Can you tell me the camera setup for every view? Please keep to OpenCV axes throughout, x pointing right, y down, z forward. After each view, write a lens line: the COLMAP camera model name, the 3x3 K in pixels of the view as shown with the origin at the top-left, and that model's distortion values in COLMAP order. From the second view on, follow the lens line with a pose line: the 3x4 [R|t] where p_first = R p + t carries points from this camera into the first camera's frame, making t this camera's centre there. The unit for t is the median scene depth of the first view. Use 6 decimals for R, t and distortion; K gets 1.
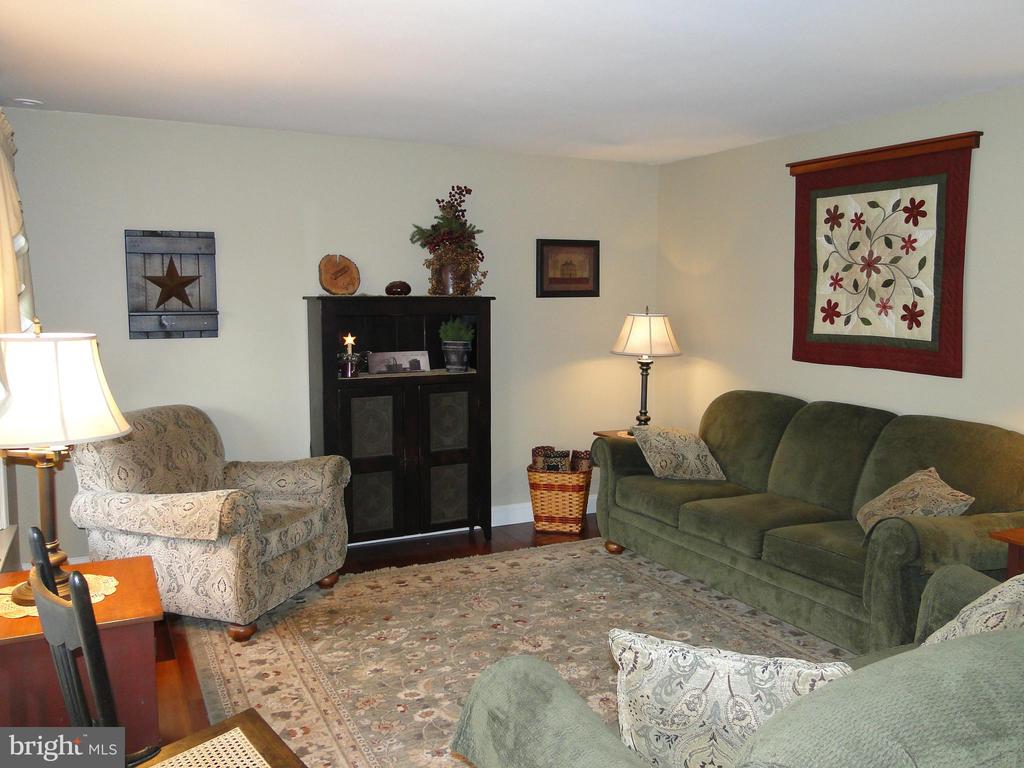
lens RADIAL K [[845.1, 0, 513.4], [0, 845.1, 382.3], [0, 0, 1]] dist [-0.005277, -0.004782]
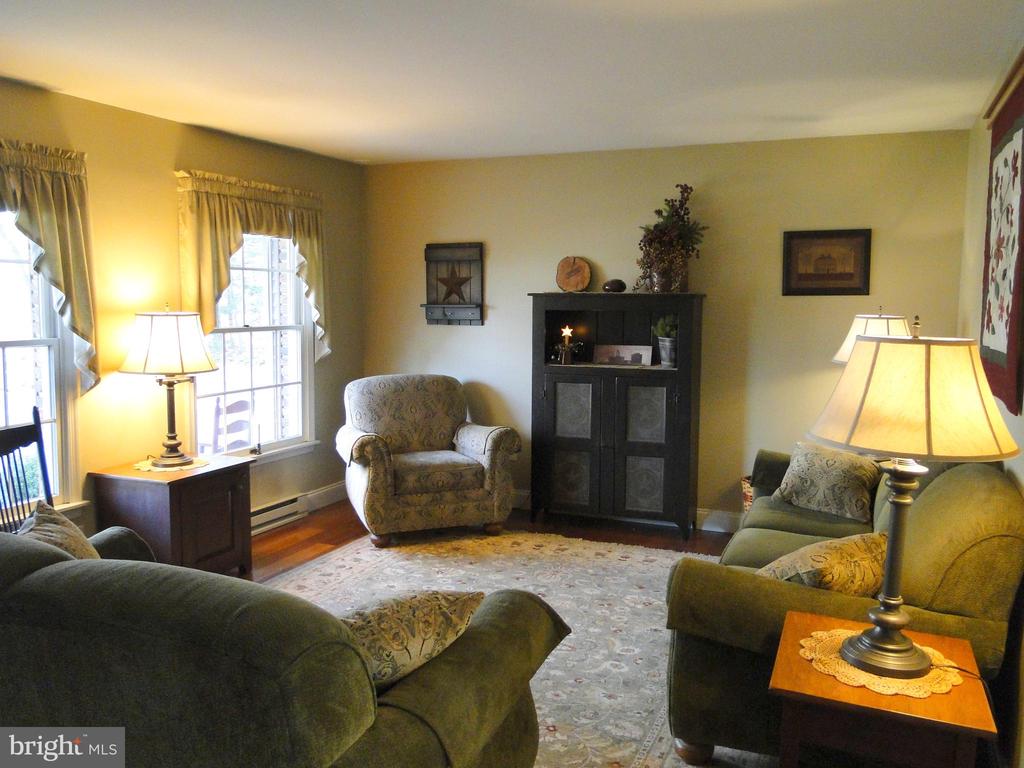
lens RADIAL K [[845.1, 0, 513.9], [0, 845.1, 385.3], [0, 0, 1]] dist [-0.005277, -0.004782]
pose [[0.639007, 0.084495, -0.764546, 0.644905], [-0.082363, 0.995750, 0.041208, -0.019783], [0.764779, 0.036638, 0.643251, 0.222837]]
